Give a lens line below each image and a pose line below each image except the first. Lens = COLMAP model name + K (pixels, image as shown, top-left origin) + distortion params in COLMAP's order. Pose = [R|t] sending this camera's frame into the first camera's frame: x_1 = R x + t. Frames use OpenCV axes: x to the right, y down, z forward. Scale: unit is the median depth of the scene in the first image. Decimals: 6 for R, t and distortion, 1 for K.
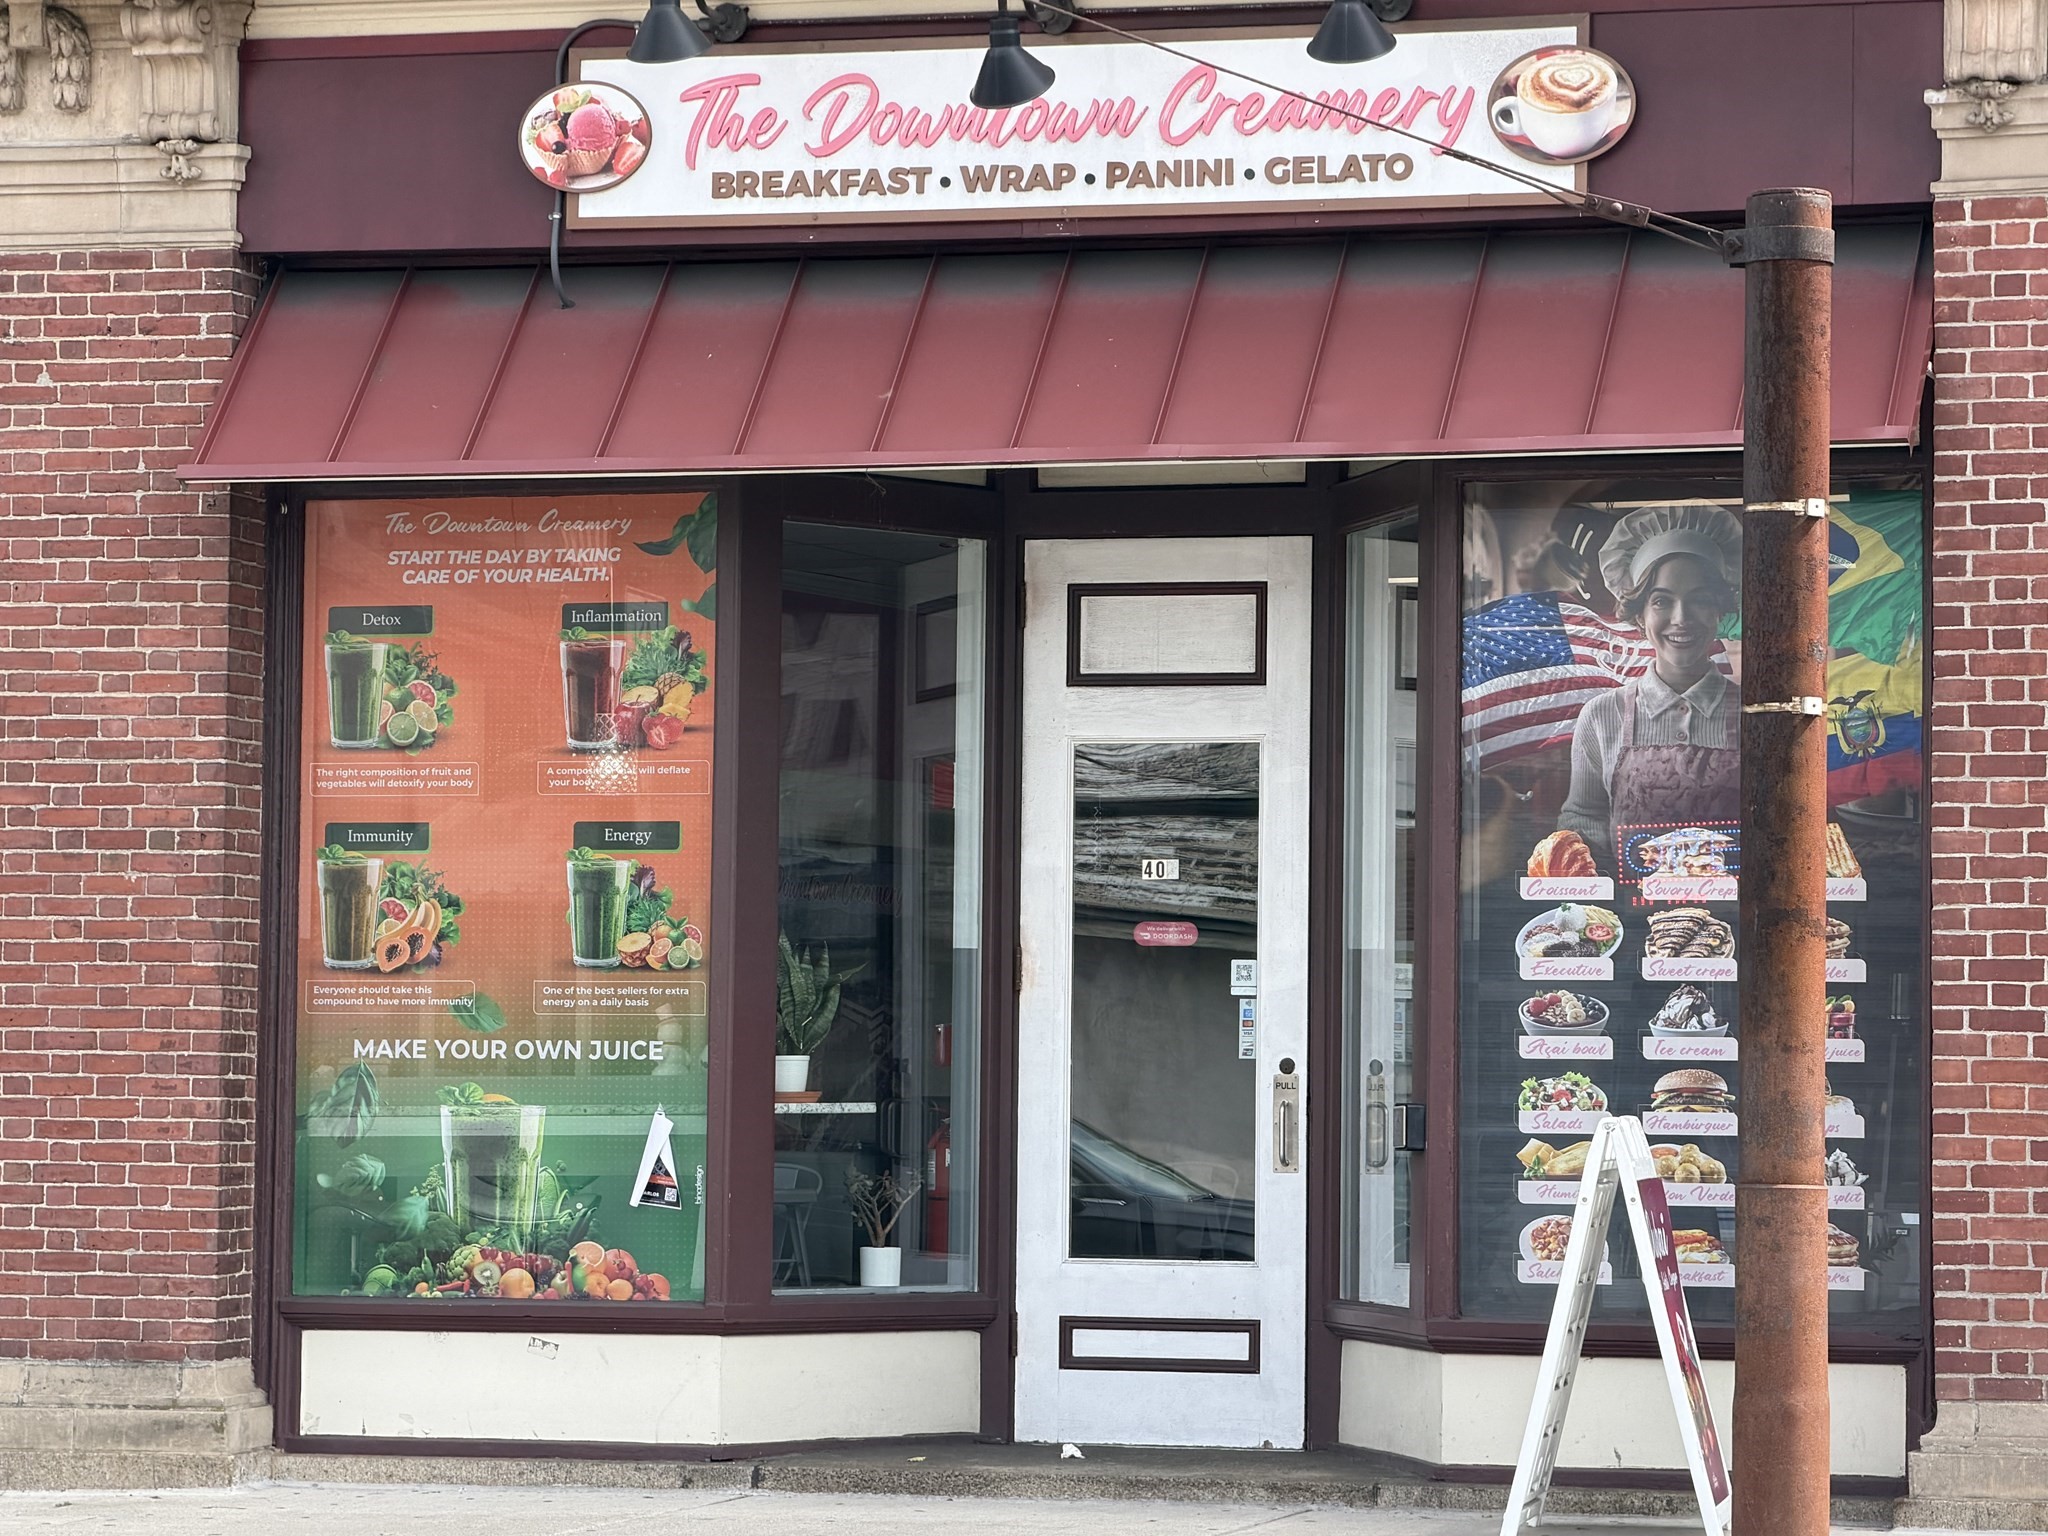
lens RADIAL K [[6280.3, 0, 1117.7], [0, 6280.3, 793.4], [0, 0, 1]] dist [0.178099, 0.000000]
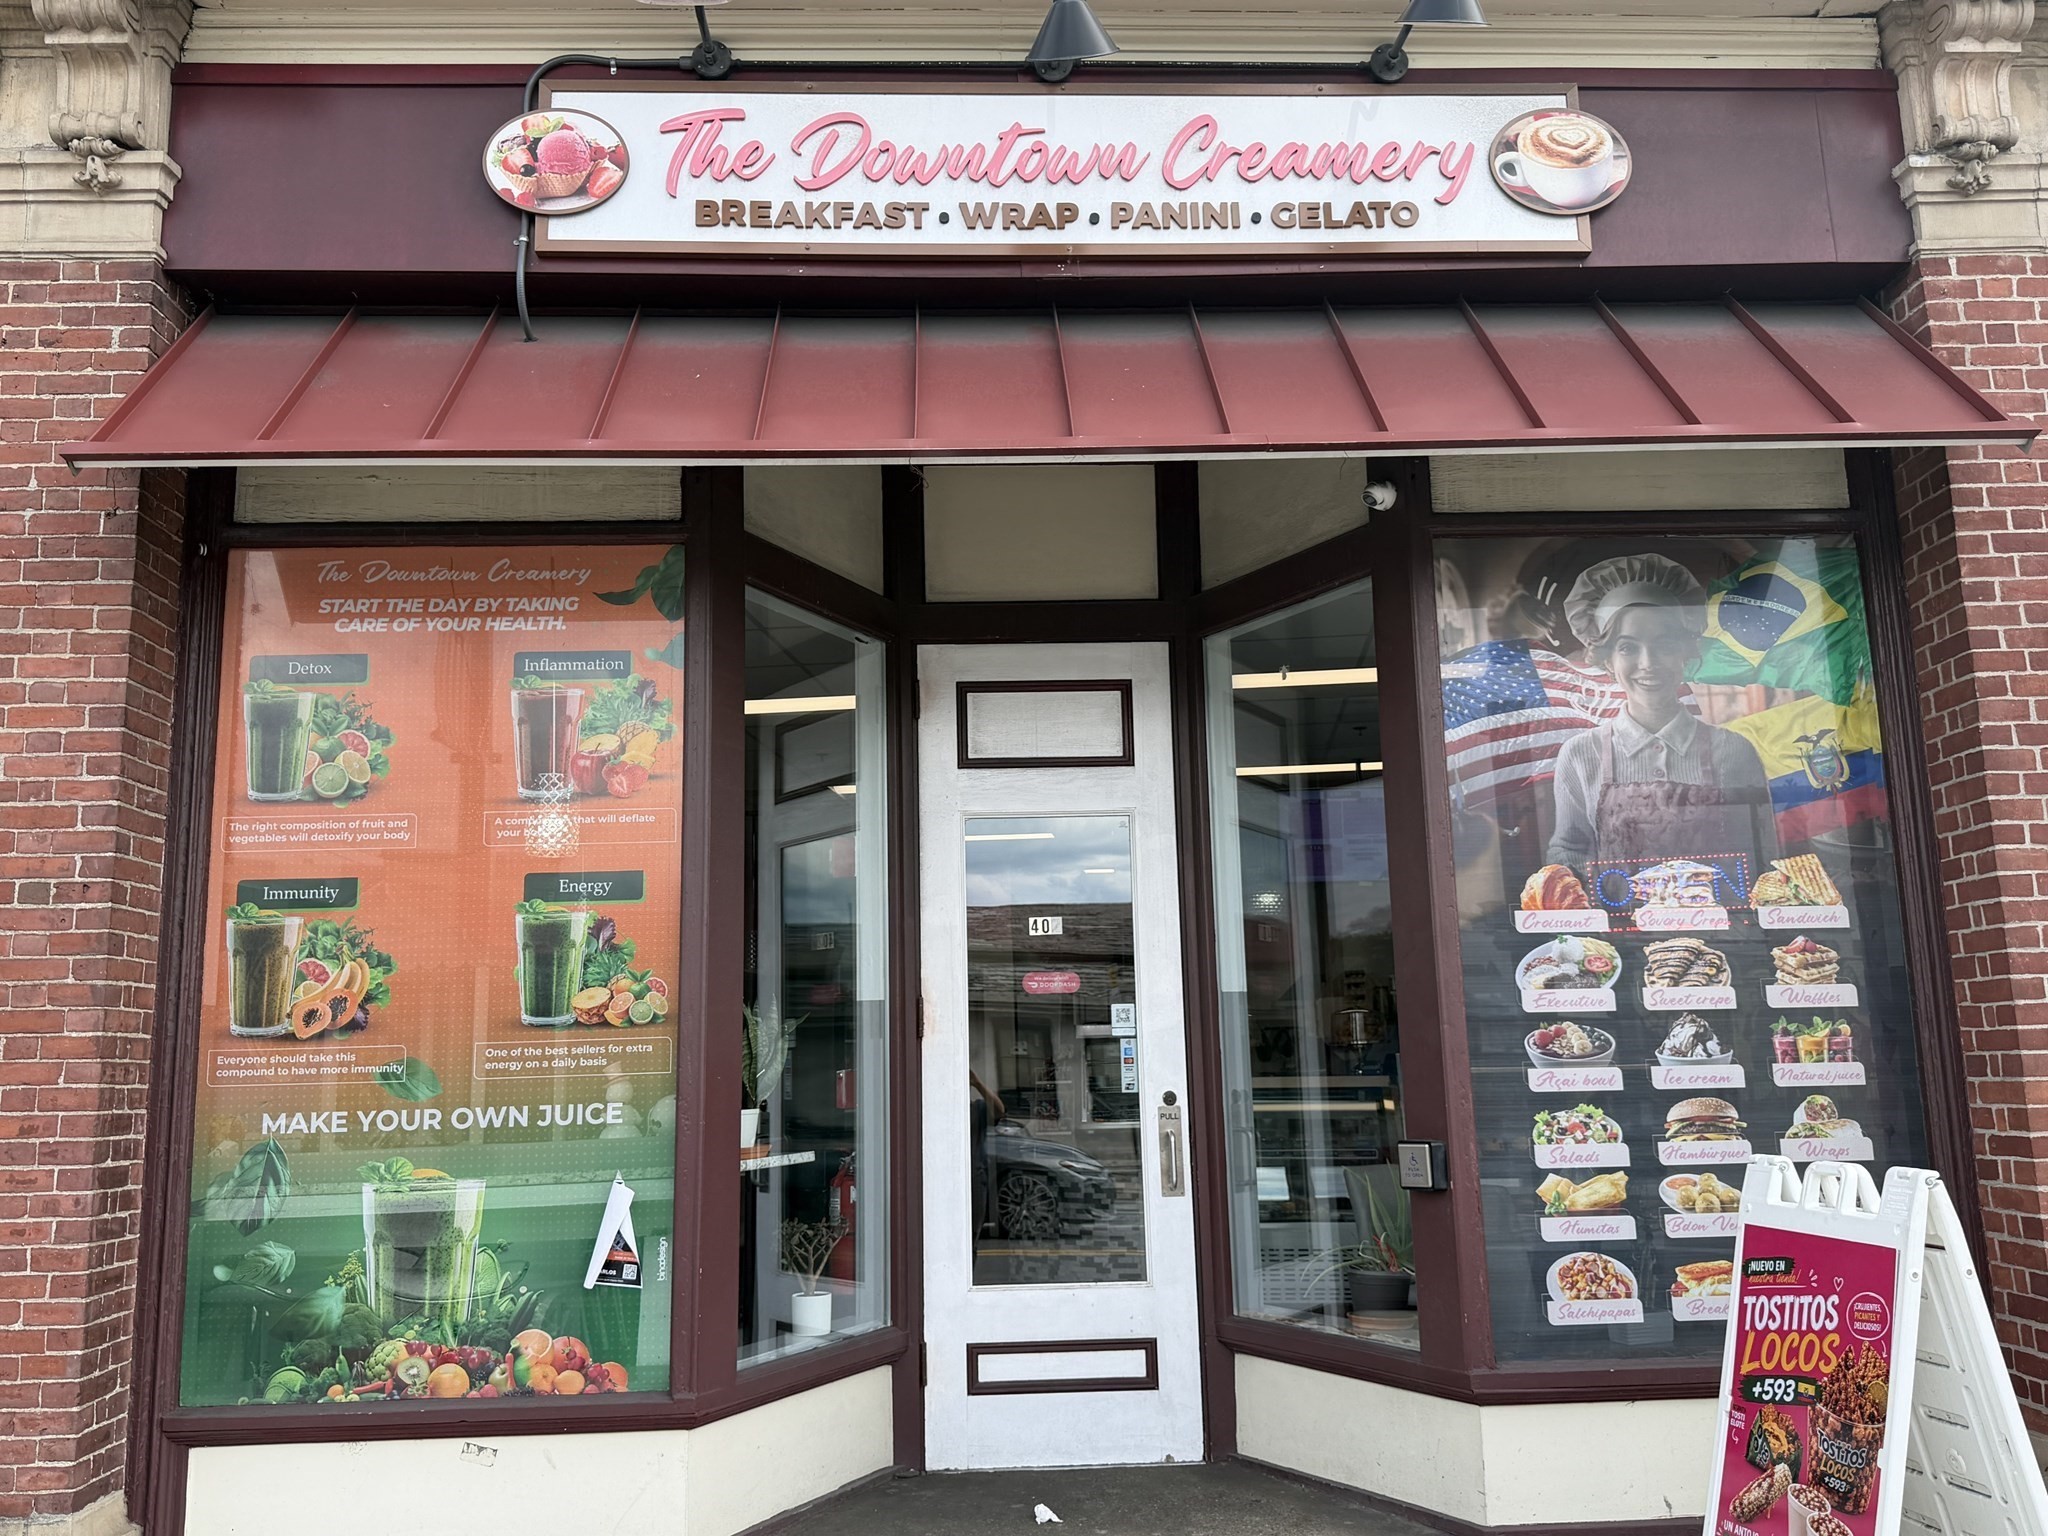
lens RADIAL K [[1656.2, 0, 1018.2], [0, 1656.2, 781.0], [0, 0, 1]] dist [0.074006, -0.110114]
pose [[0.954487, 0.018262, 0.297693, -0.091734], [0.018973, 0.992384, -0.121711, 0.023210], [-0.297648, 0.121820, 0.946871, 0.746171]]
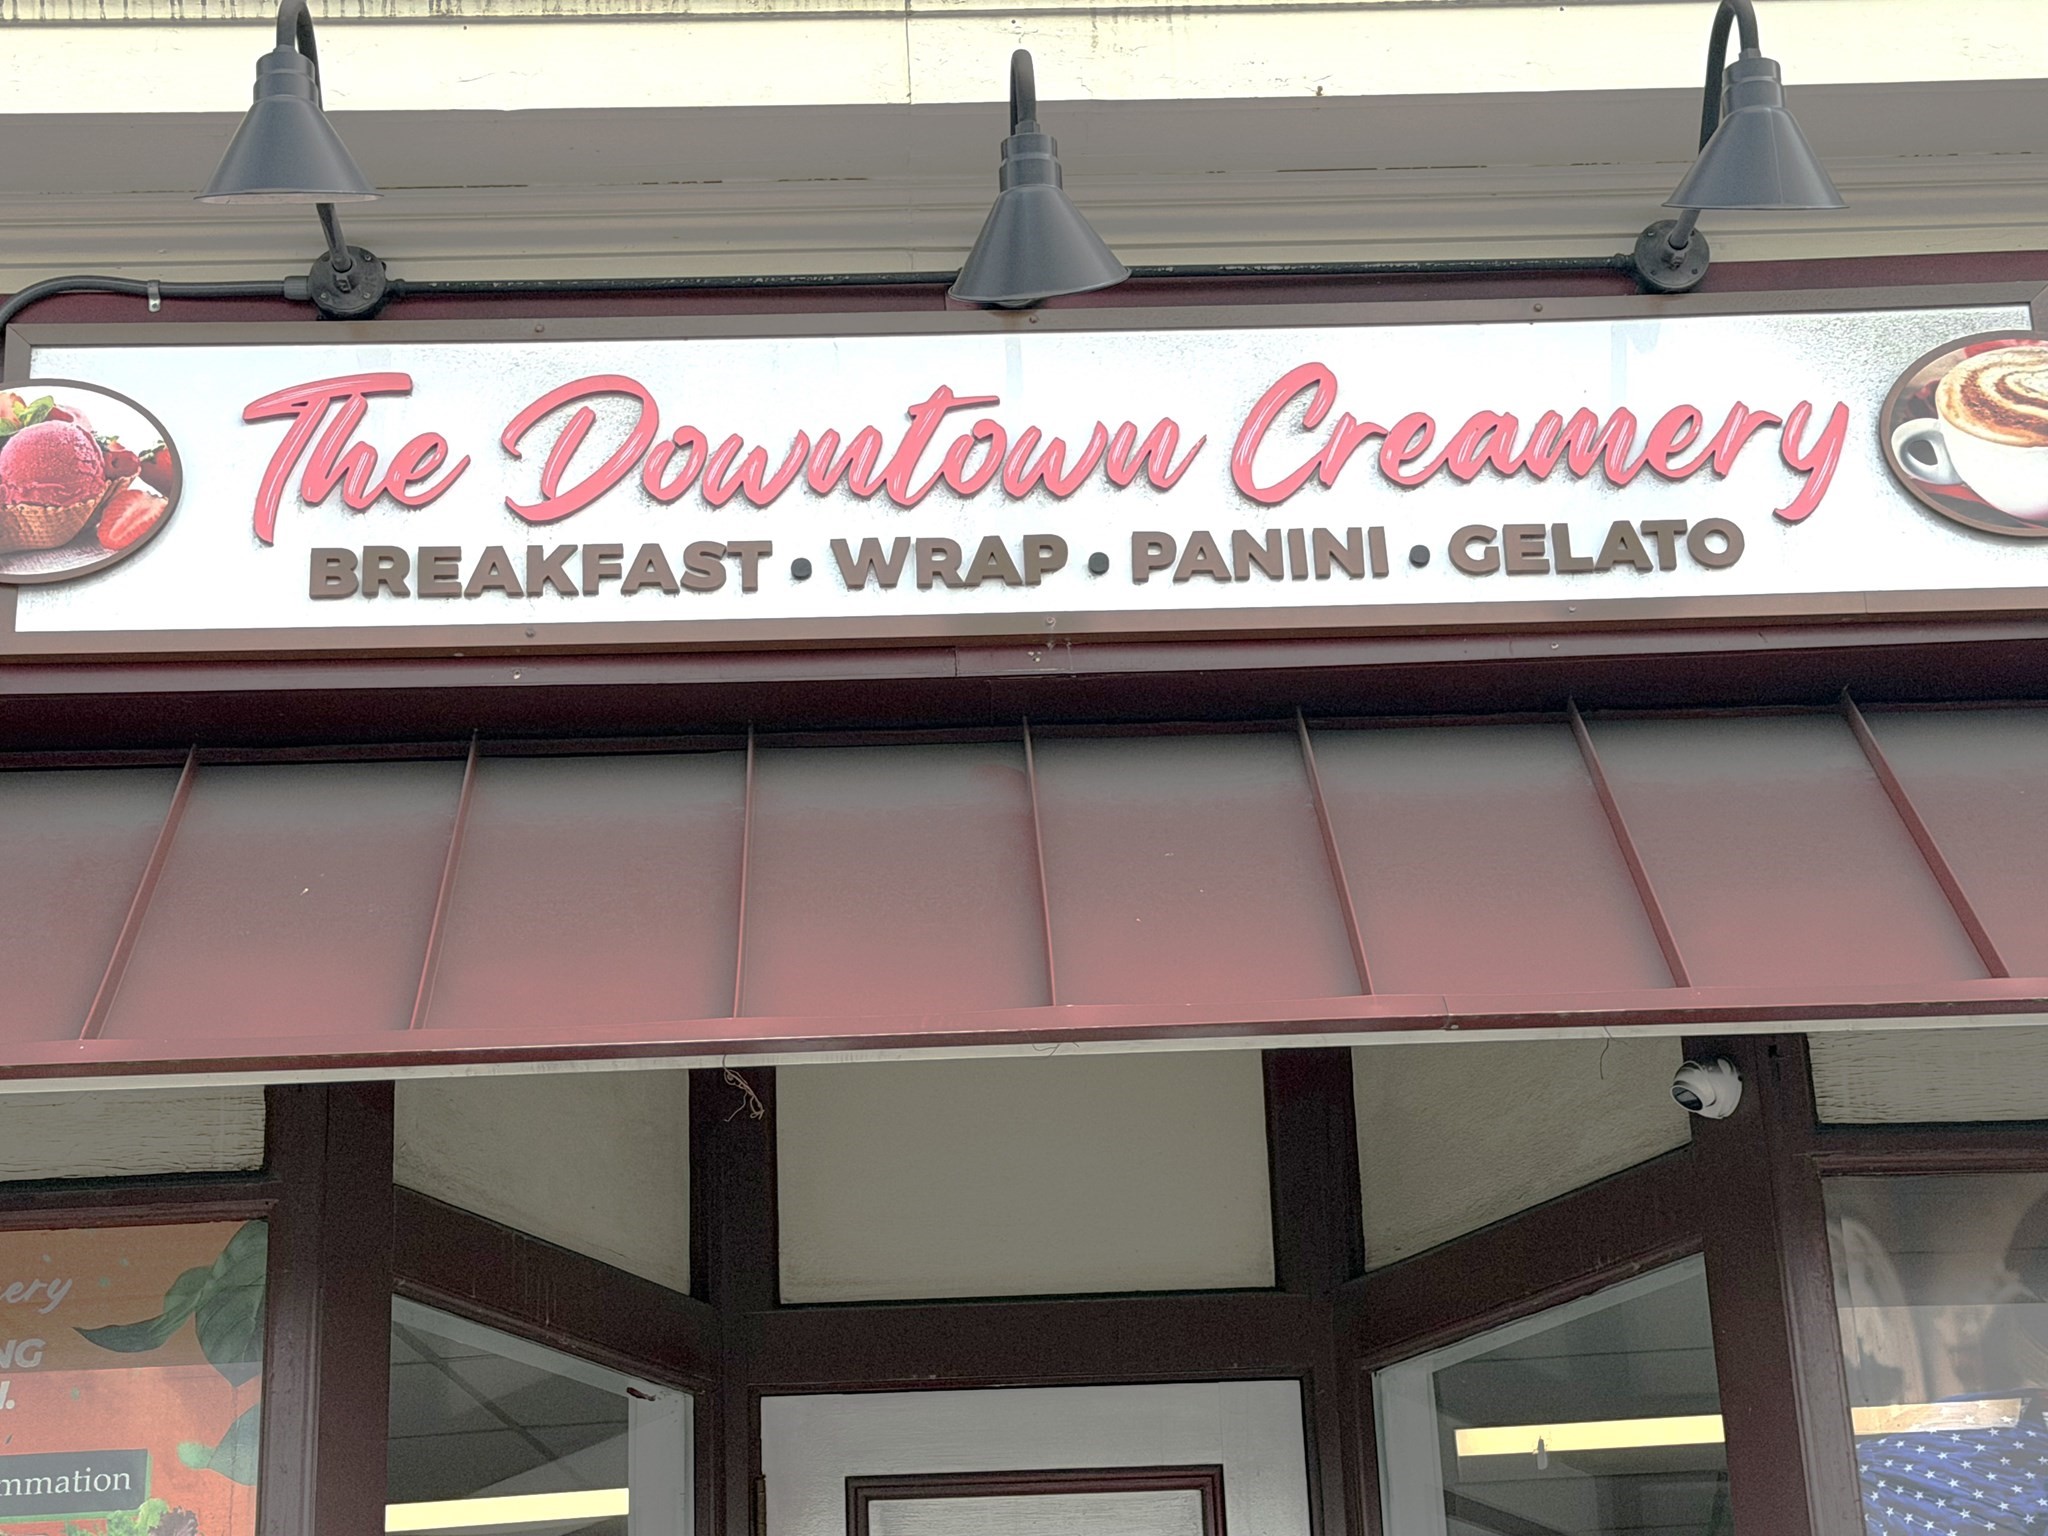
lens RADIAL K [[3898.5, 0, 1013.0], [0, 3898.5, 777.0], [0, 0, 1]] dist [0.151881, 0.000000]
pose [[0.958576, 0.059729, 0.278506, -0.095771], [0.034705, 0.945992, -0.322327, 0.019627], [-0.282716, 0.318640, 0.904732, 0.706908]]
